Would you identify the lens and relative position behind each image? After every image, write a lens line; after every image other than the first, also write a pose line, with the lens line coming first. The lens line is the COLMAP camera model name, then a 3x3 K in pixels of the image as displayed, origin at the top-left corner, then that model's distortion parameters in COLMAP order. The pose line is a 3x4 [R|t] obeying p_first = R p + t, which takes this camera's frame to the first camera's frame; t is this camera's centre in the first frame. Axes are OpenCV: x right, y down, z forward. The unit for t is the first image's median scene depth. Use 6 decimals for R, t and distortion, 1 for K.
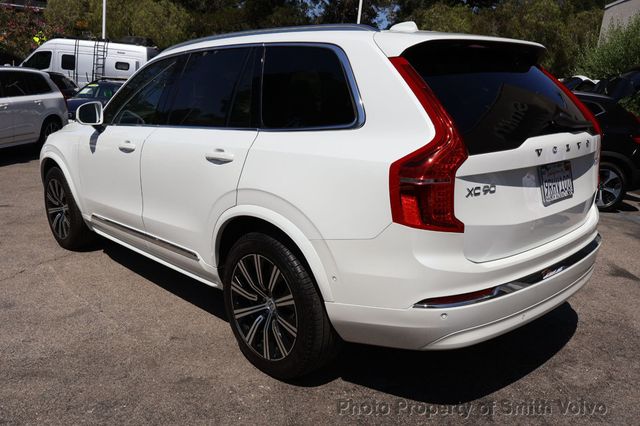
lens RADIAL K [[532.0, 0, 320.0], [0, 532.0, 213.0], [0, 0, 1]] dist [0.003098, -0.000378]
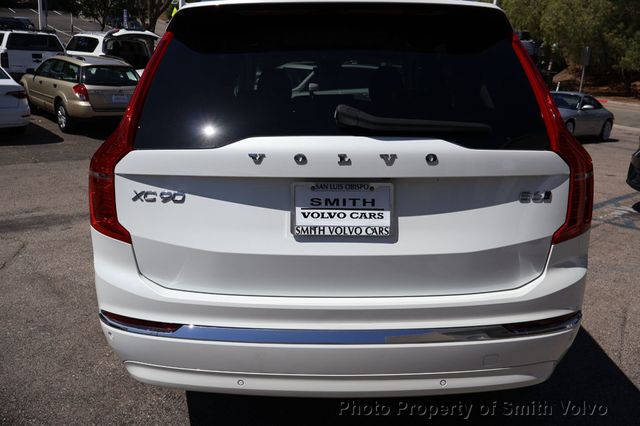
lens RADIAL K [[532.0, 0, 320.0], [0, 532.0, 213.0], [0, 0, 1]] dist [0.003098, -0.000378]
pose [[0.728253, 0.166612, -0.664746, 0.995637], [-0.163006, 0.984271, 0.068118, -0.110044], [0.665640, 0.058751, 0.743957, 0.567843]]
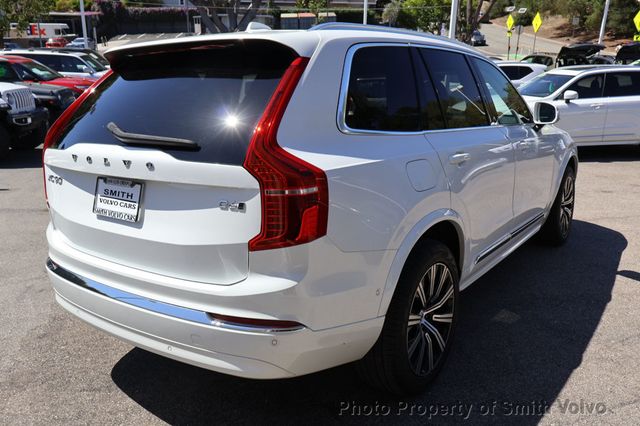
lens RADIAL K [[532.0, 0, 320.0], [0, 532.0, 213.0], [0, 0, 1]] dist [0.003098, -0.000378]
pose [[0.194217, 0.217269, -0.956595, 1.580754], [-0.214165, 0.961031, 0.174795, -0.306787], [0.957295, 0.170921, 0.233180, 1.294108]]
